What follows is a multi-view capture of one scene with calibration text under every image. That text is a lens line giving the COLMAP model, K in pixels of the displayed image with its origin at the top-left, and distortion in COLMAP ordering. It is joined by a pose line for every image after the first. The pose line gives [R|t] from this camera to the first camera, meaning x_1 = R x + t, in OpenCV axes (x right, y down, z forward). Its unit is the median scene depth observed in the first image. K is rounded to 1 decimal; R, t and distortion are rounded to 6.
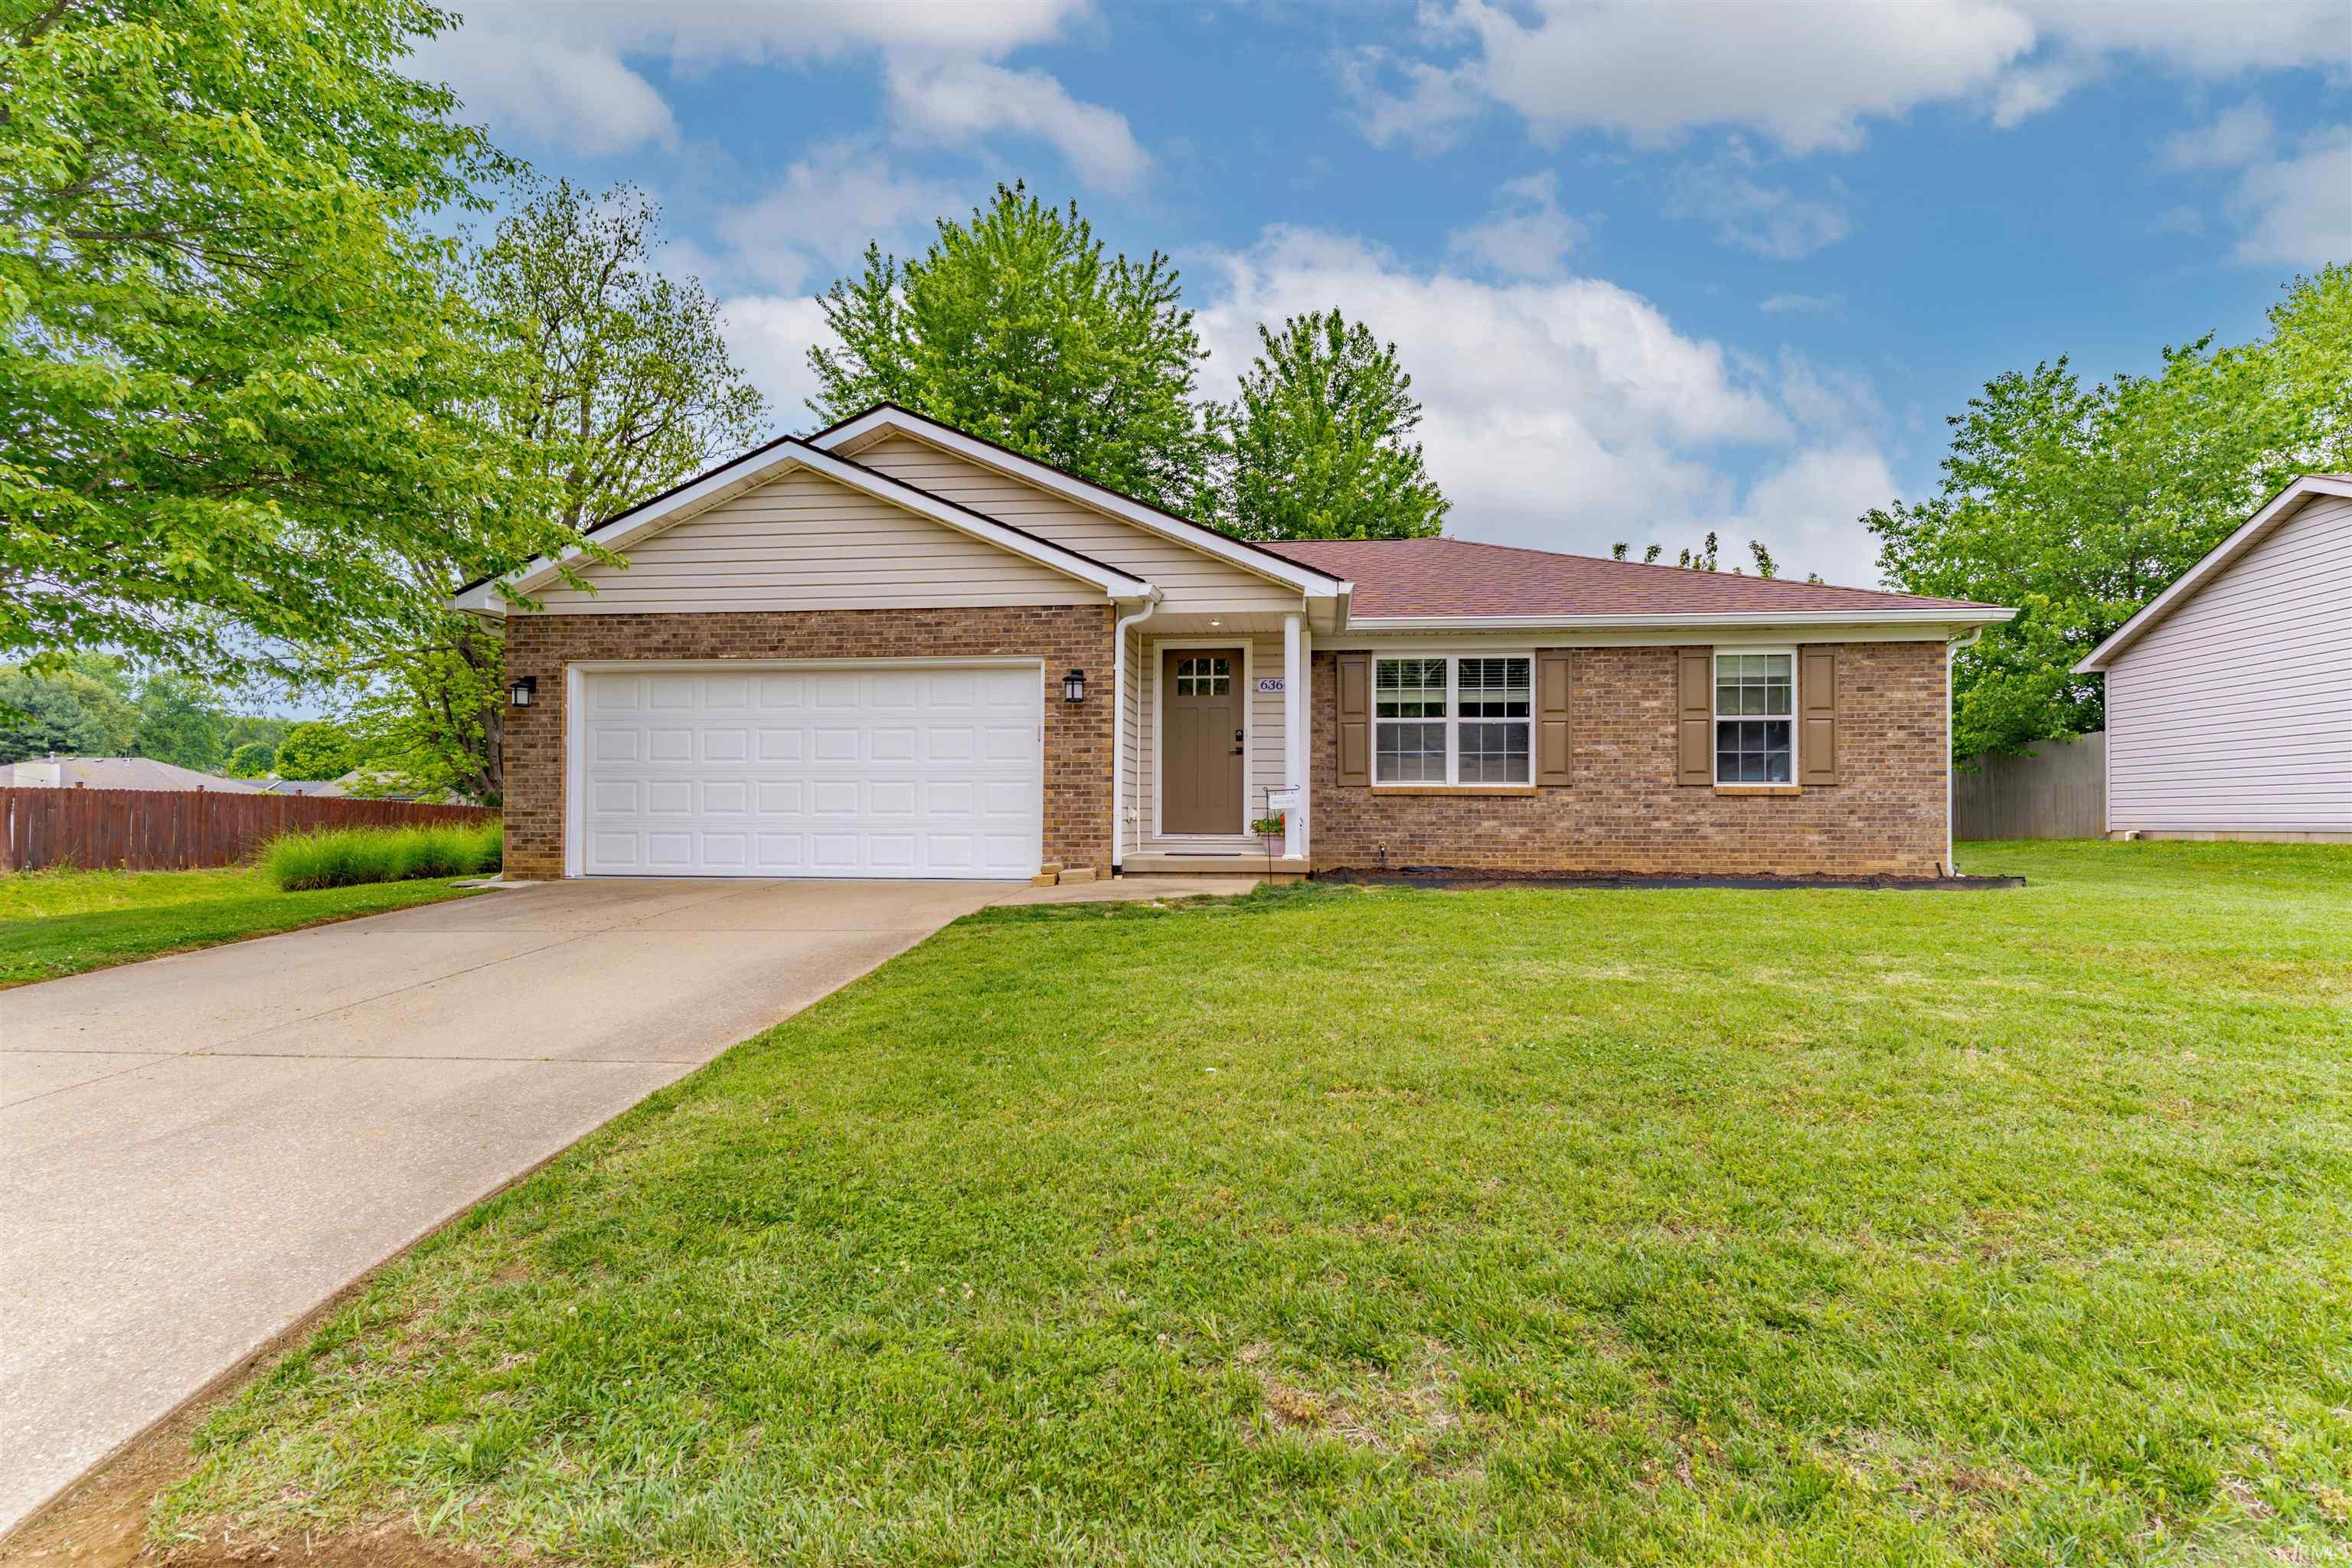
lens RADIAL K [[1131.8, 0, 1185.1], [0, 1131.8, 786.5], [0, 0, 1]] dist [0.009471, -0.000166]
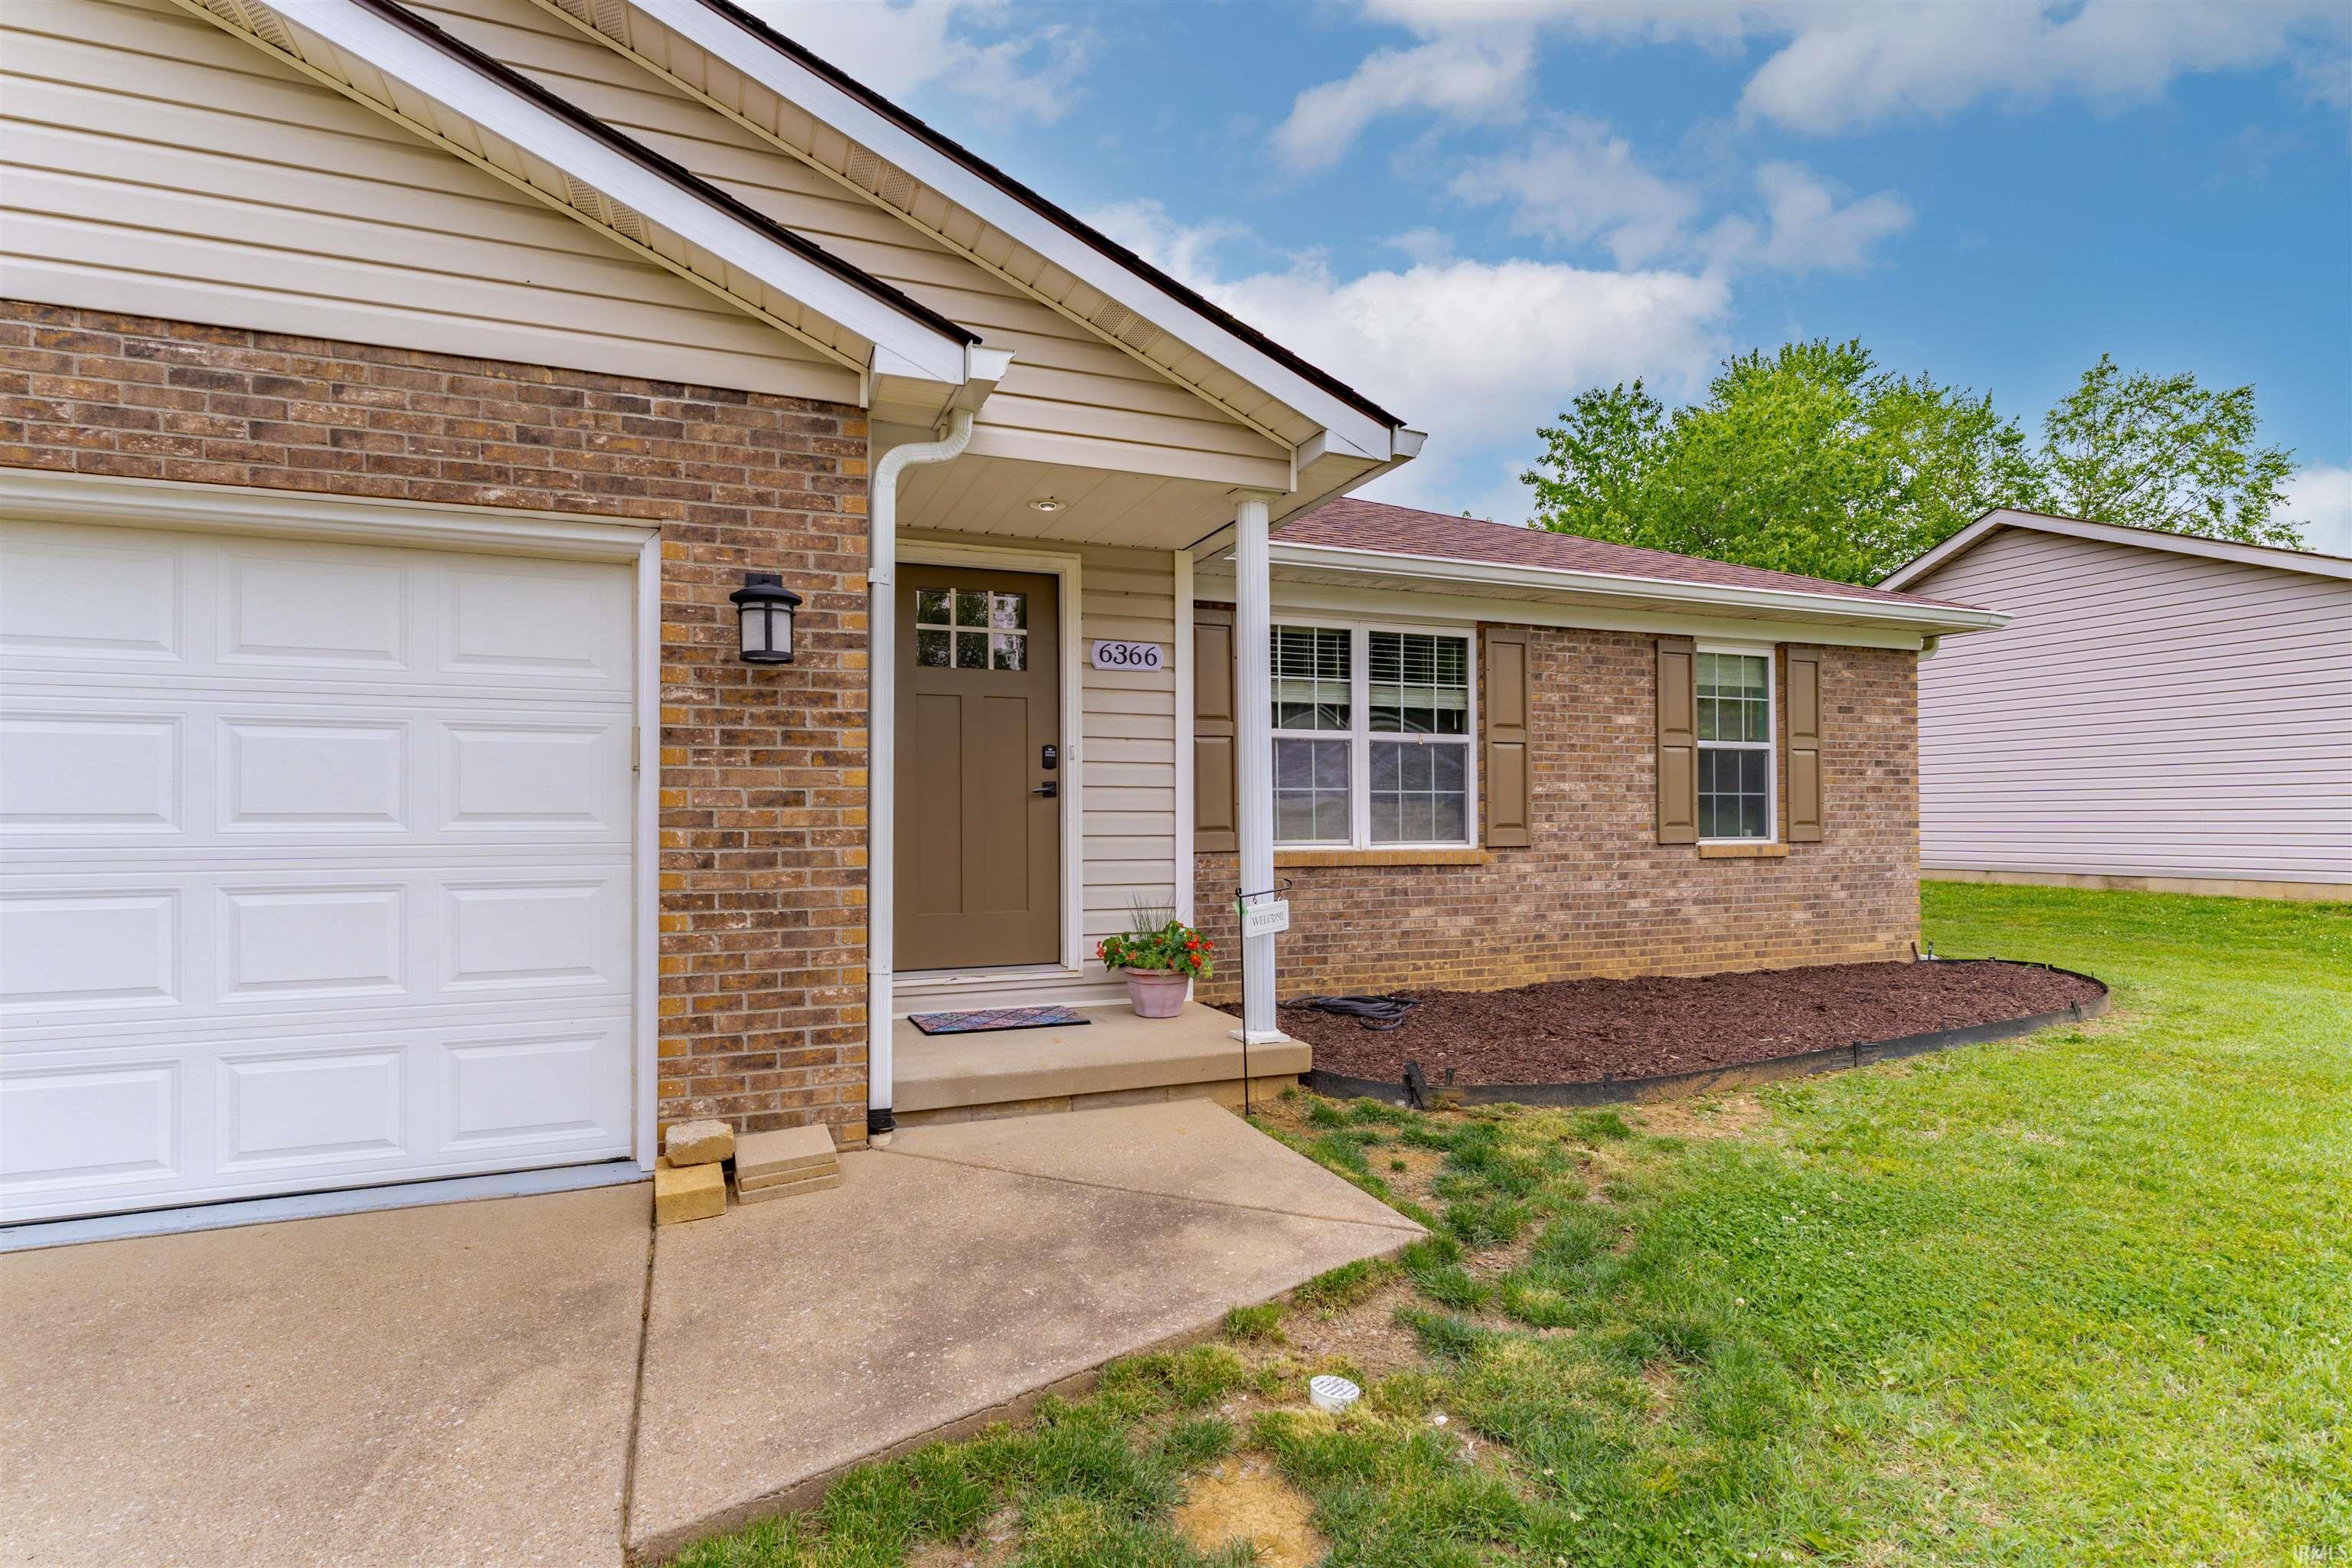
lens RADIAL K [[1131.8, 0, 1151.2], [0, 1131.8, 805.5], [0, 0, 1]] dist [0.009471, -0.000166]
pose [[0.879115, -0.002208, 0.476604, -0.141972], [-0.006747, 0.999831, 0.017077, -0.032999], [-0.476561, -0.018228, 0.878952, 0.559404]]
